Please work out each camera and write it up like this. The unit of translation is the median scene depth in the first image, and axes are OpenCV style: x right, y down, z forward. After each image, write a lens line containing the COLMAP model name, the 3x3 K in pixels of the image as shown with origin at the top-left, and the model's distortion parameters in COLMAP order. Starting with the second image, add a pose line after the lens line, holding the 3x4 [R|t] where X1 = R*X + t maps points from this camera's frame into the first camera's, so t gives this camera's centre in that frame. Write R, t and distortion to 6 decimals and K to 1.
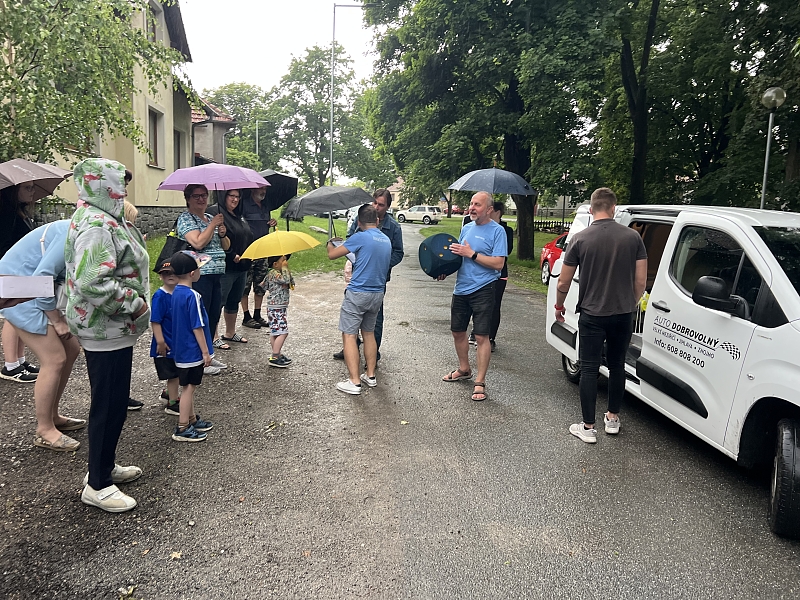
lens RADIAL K [[598.2, 0, 415.0], [0, 598.2, 282.1], [0, 0, 1]] dist [0.019548, -0.033683]
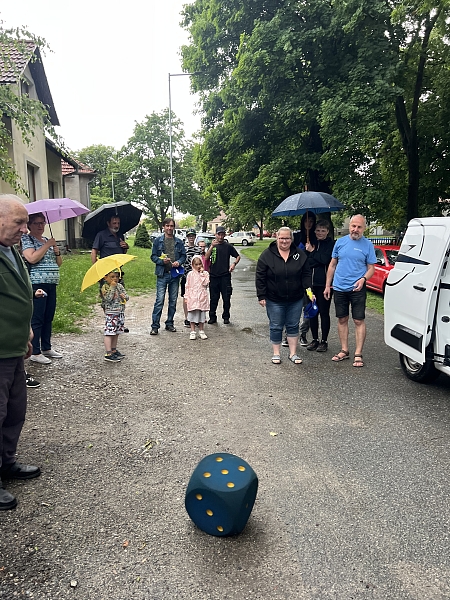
lens RADIAL K [[448.7, 0, 225.2], [0, 448.7, 304.1], [0, 0, 1]] dist [0.019548, -0.033683]
pose [[0.998675, -0.044890, -0.025164, -0.013994], [0.045641, 0.998504, 0.030117, -0.003381], [0.023774, -0.031226, 0.999230, 0.044061]]
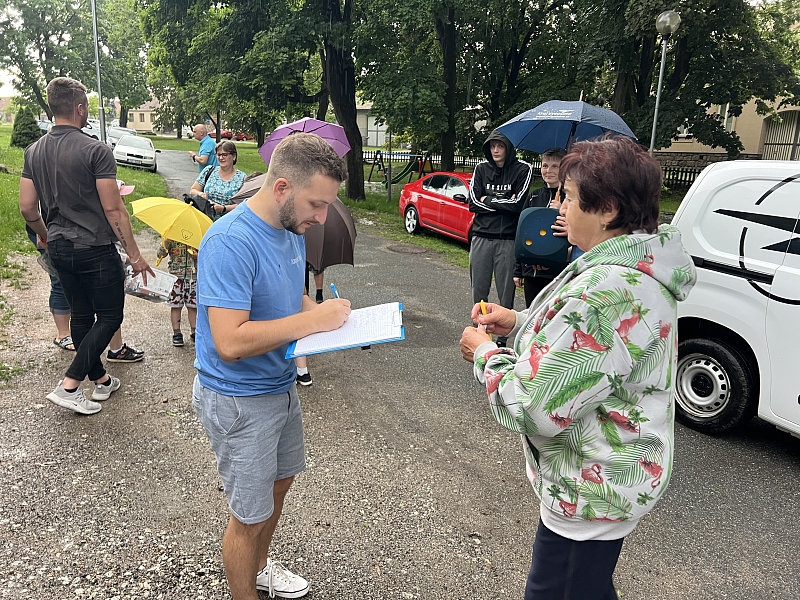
lens RADIAL K [[598.2, 0, 407.5], [0, 598.2, 301.8], [0, 0, 1]] dist [0.019548, -0.033683]
pose [[0.932201, -0.087712, 0.351152, -0.069490], [0.032965, 0.986735, 0.158957, -0.025844], [-0.360436, -0.136604, 0.922727, 0.133610]]
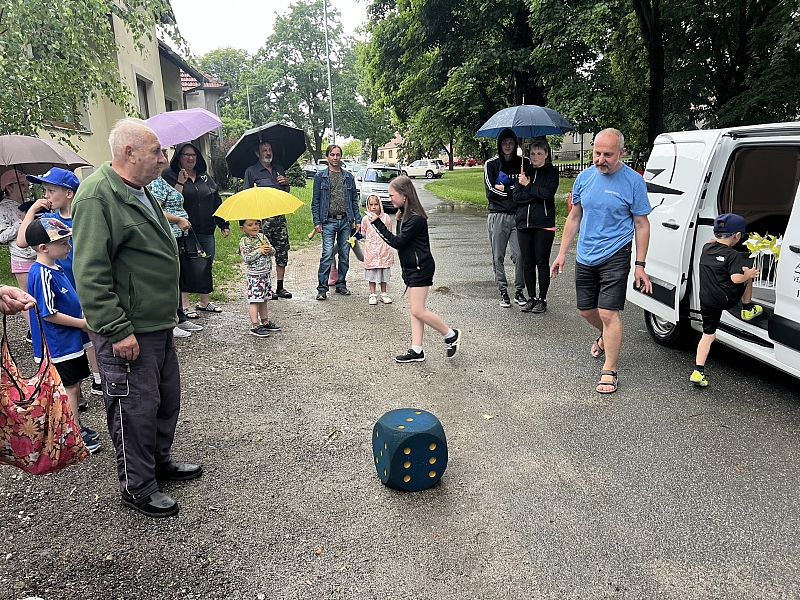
lens RADIAL K [[598.2, 0, 403.1], [0, 598.2, 291.6], [0, 0, 1]] dist [0.019548, -0.033683]
pose [[0.996401, -0.077960, -0.033287, -0.018216], [0.080549, 0.993101, 0.085215, -0.002928], [0.026414, -0.087589, 0.995806, 0.038048]]
